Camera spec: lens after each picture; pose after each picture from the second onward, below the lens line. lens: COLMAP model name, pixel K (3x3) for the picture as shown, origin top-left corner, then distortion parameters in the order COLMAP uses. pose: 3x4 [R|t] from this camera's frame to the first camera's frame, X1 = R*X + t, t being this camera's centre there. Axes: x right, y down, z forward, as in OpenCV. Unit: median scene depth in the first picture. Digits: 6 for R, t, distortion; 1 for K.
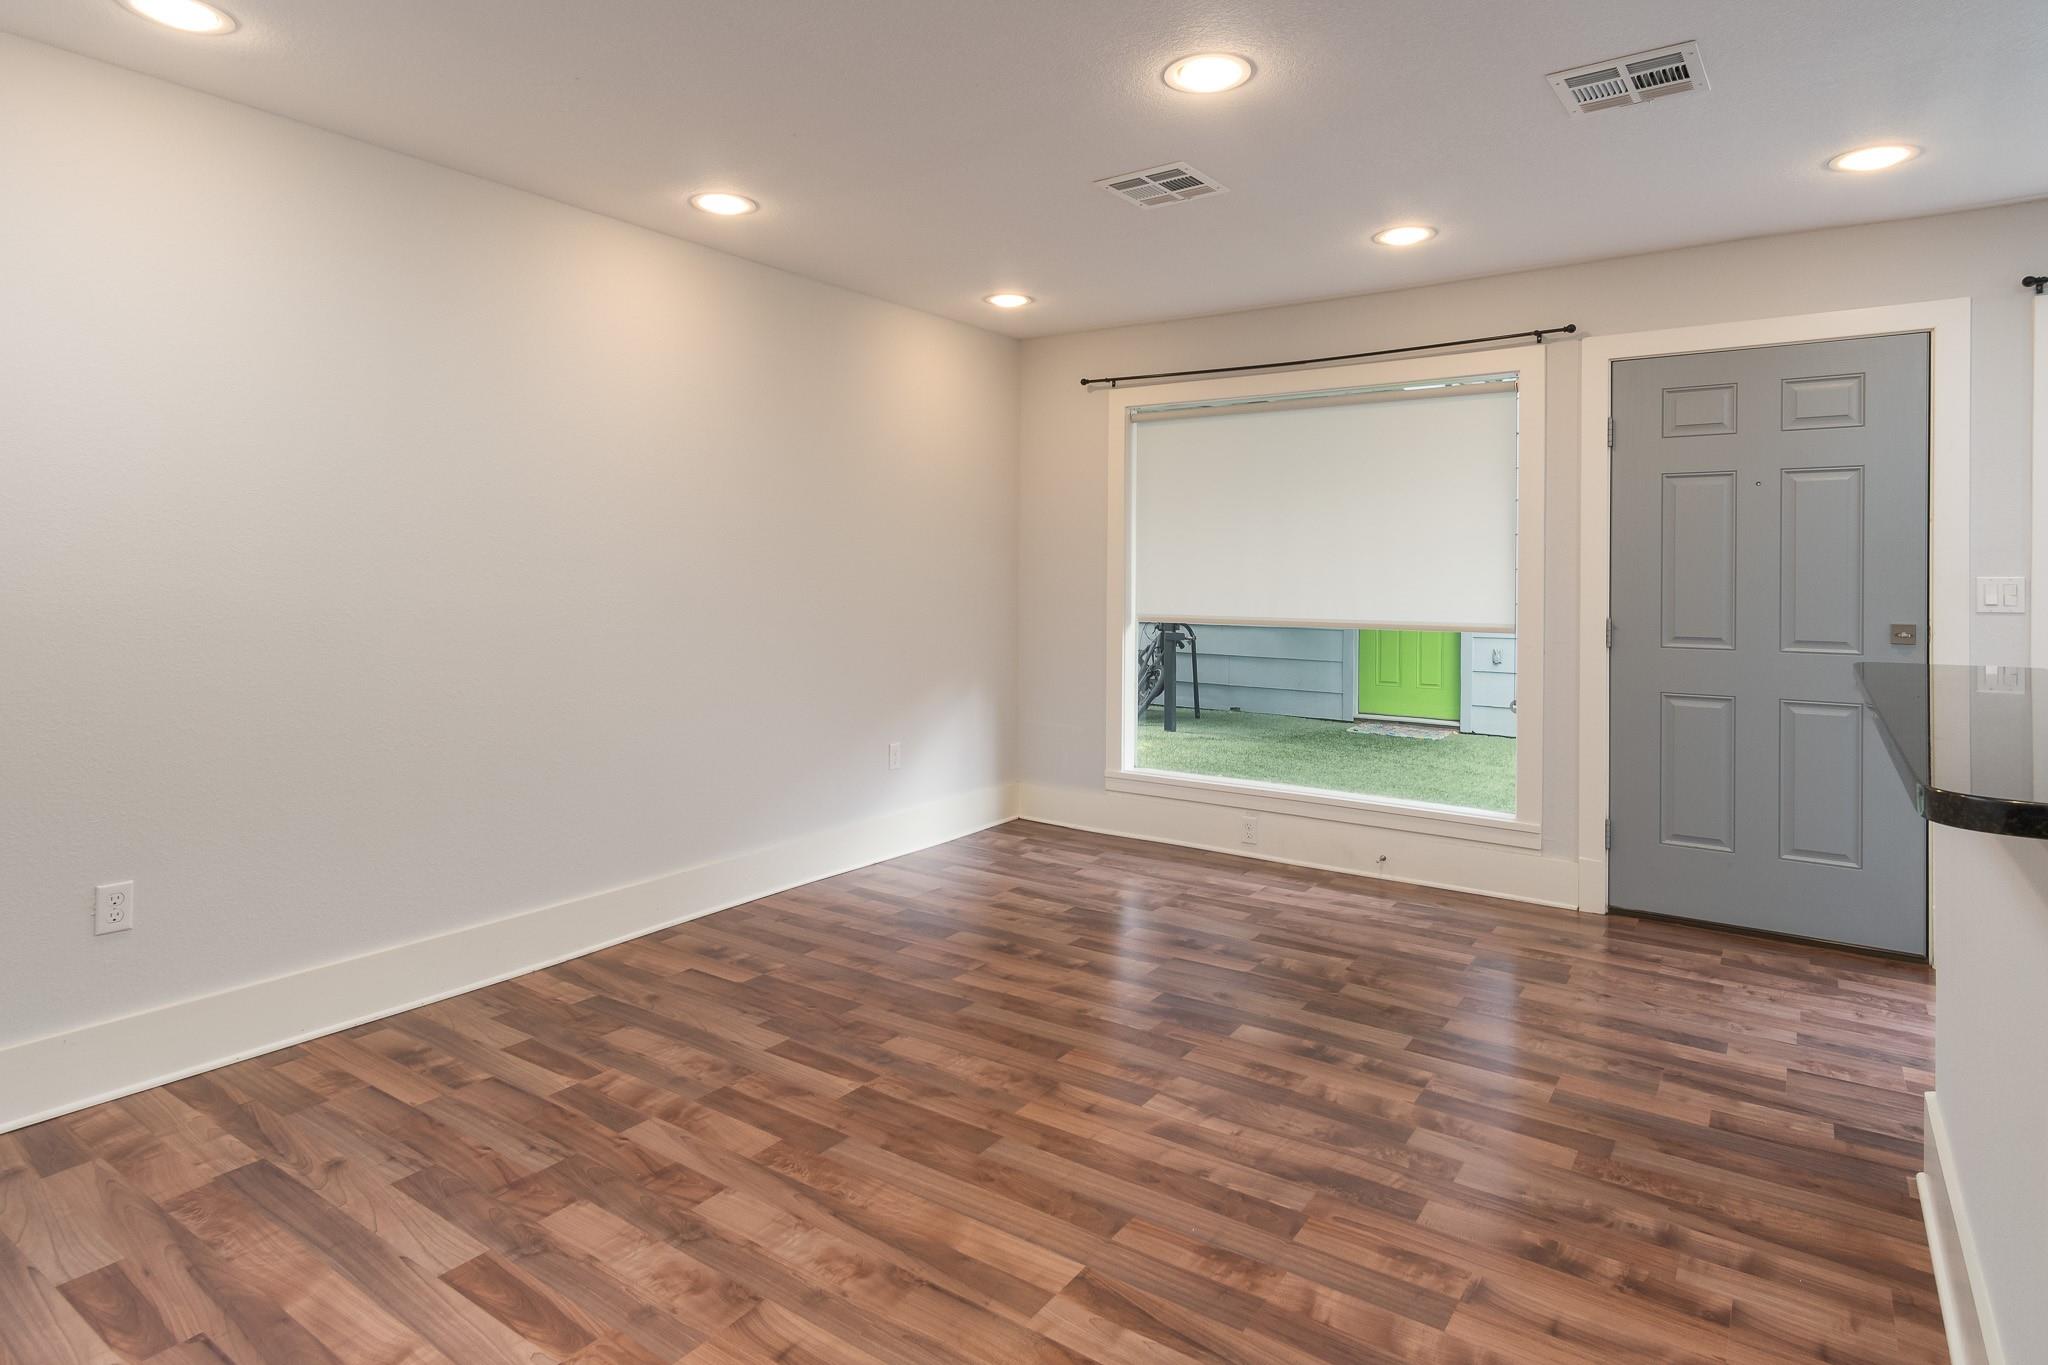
lens RADIAL K [[1116.9, 0, 1011.3], [0, 1116.9, 669.1], [0, 0, 1]] dist [0.001469, 0.001121]
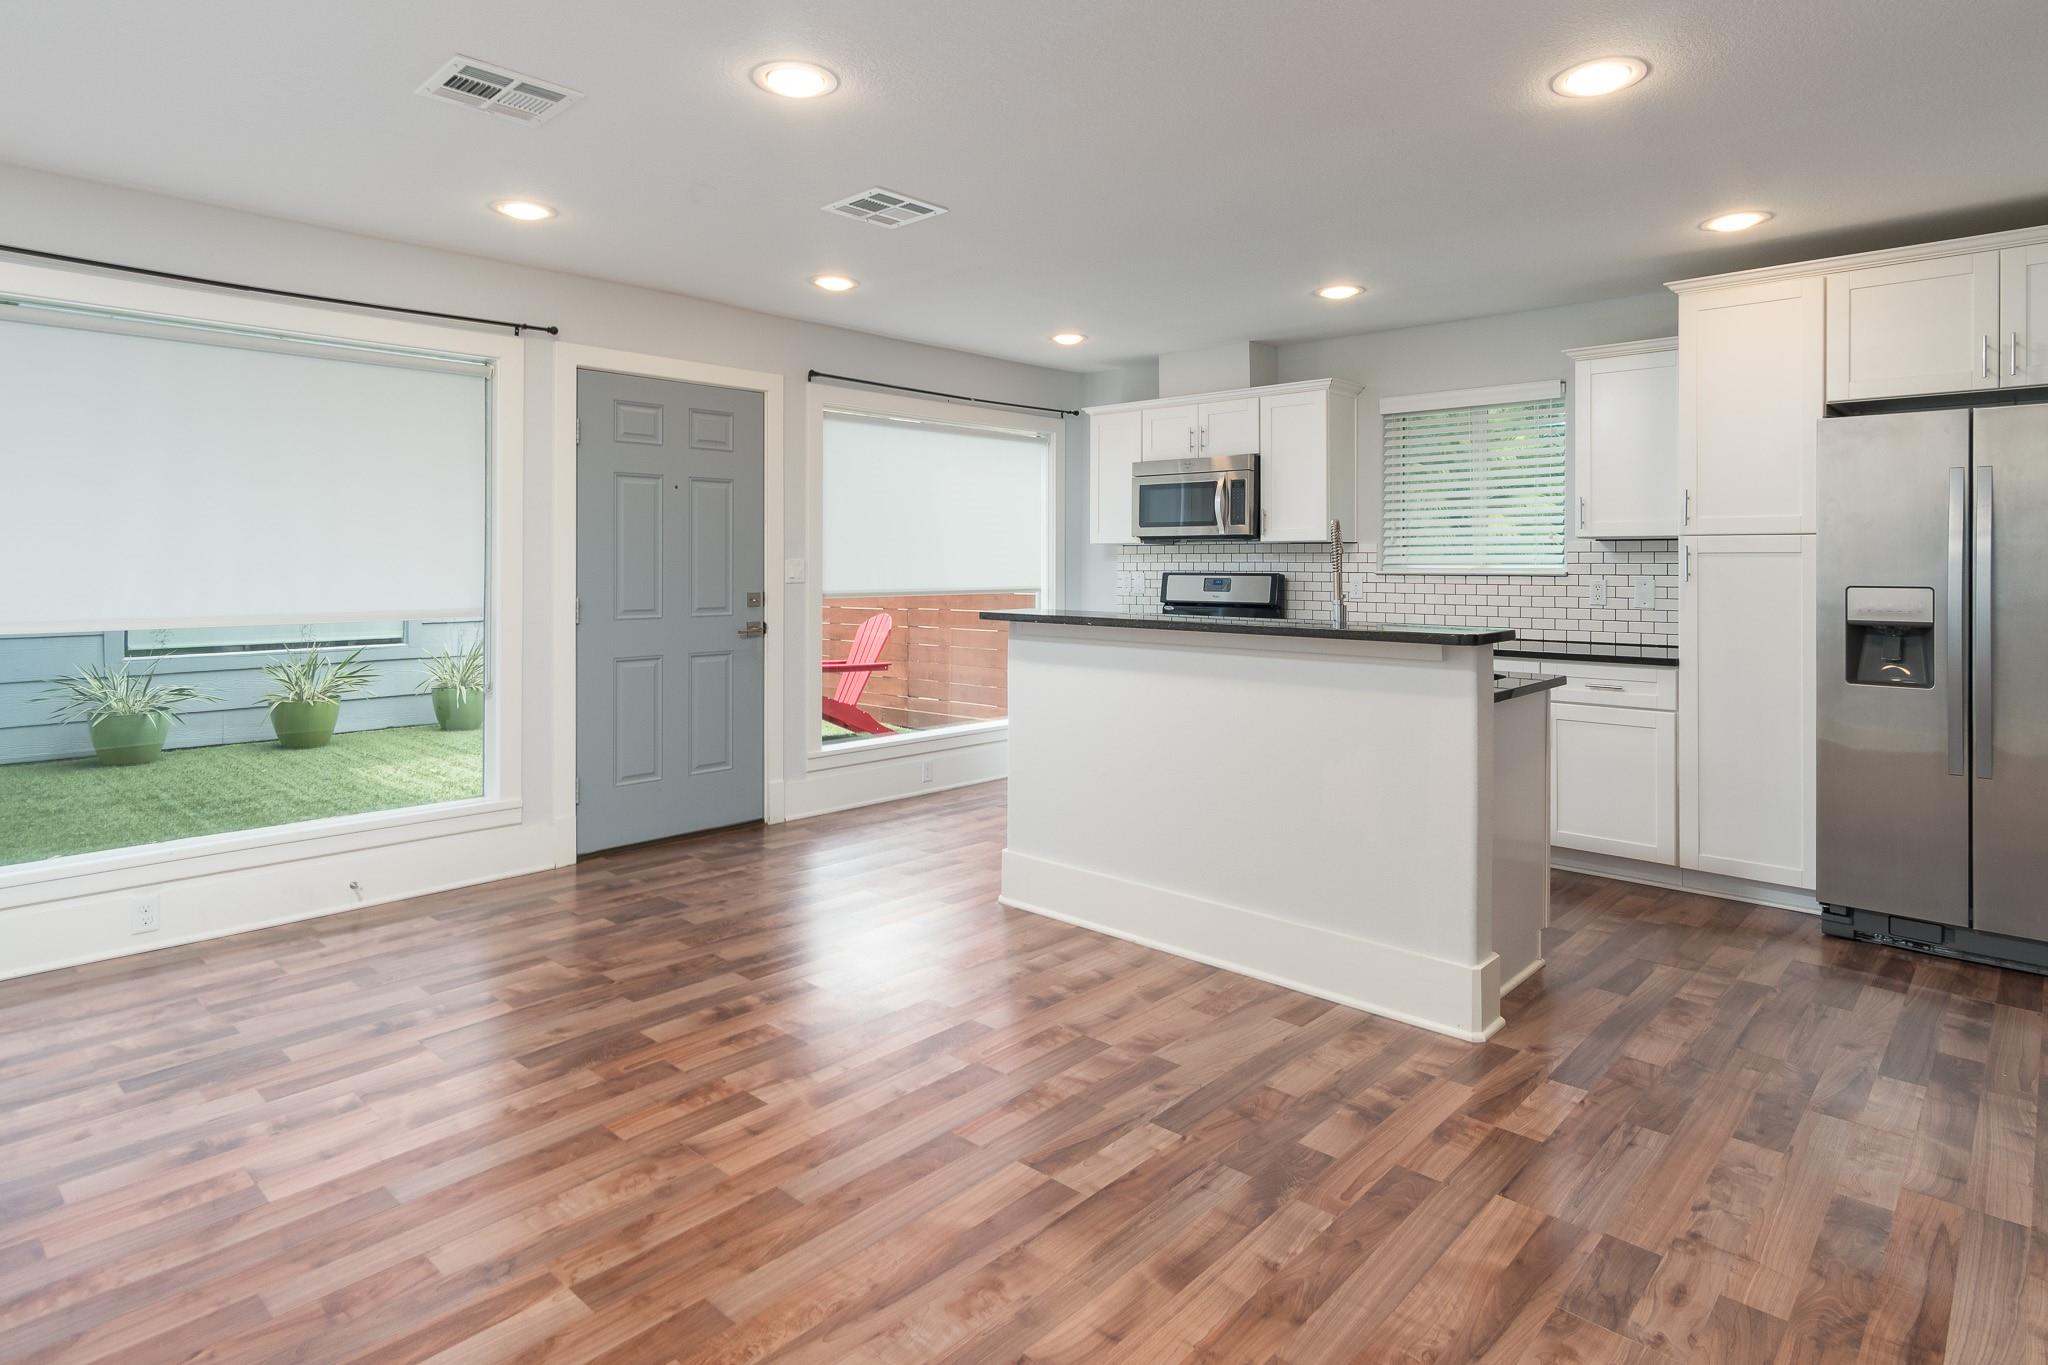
lens RADIAL K [[1116.9, 0, 1042.1], [0, 1116.9, 676.8], [0, 0, 1]] dist [0.001469, 0.001121]
pose [[0.116461, -0.109078, 0.987187, -0.611315], [0.081507, 0.991648, 0.099955, -0.047959], [-0.989845, 0.068821, 0.124379, 0.473595]]
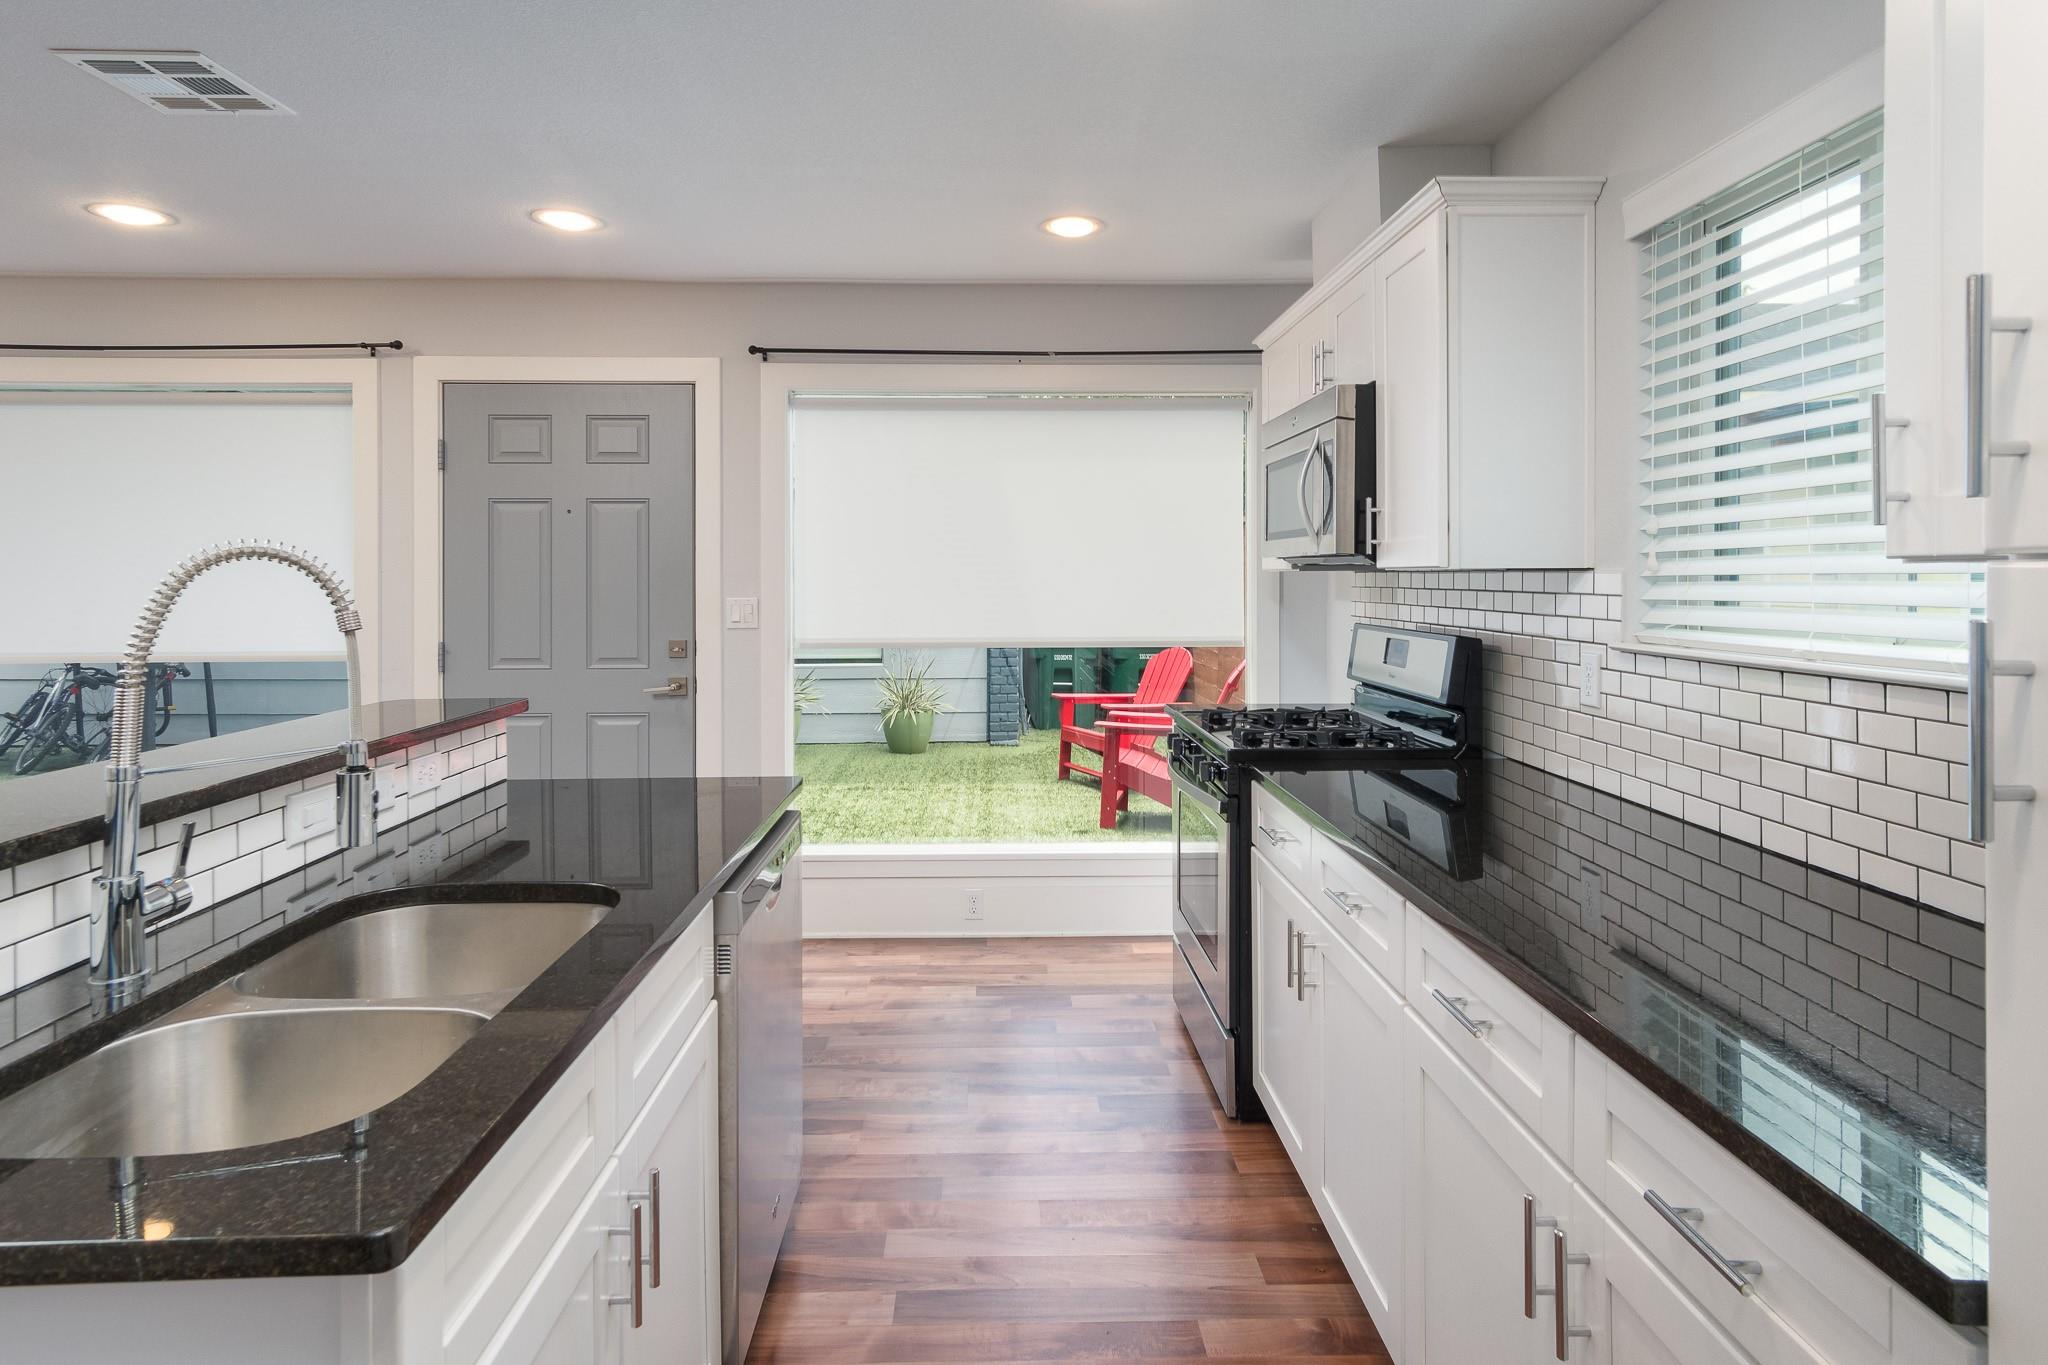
lens RADIAL K [[1116.9, 0, 1031.4], [0, 1116.9, 682.3], [0, 0, 1]] dist [0.001469, 0.001121]
pose [[0.800535, -0.065085, 0.595741, 0.418032], [0.056208, 0.997857, 0.033487, -0.015625], [-0.596644, 0.006678, 0.802478, -0.132954]]
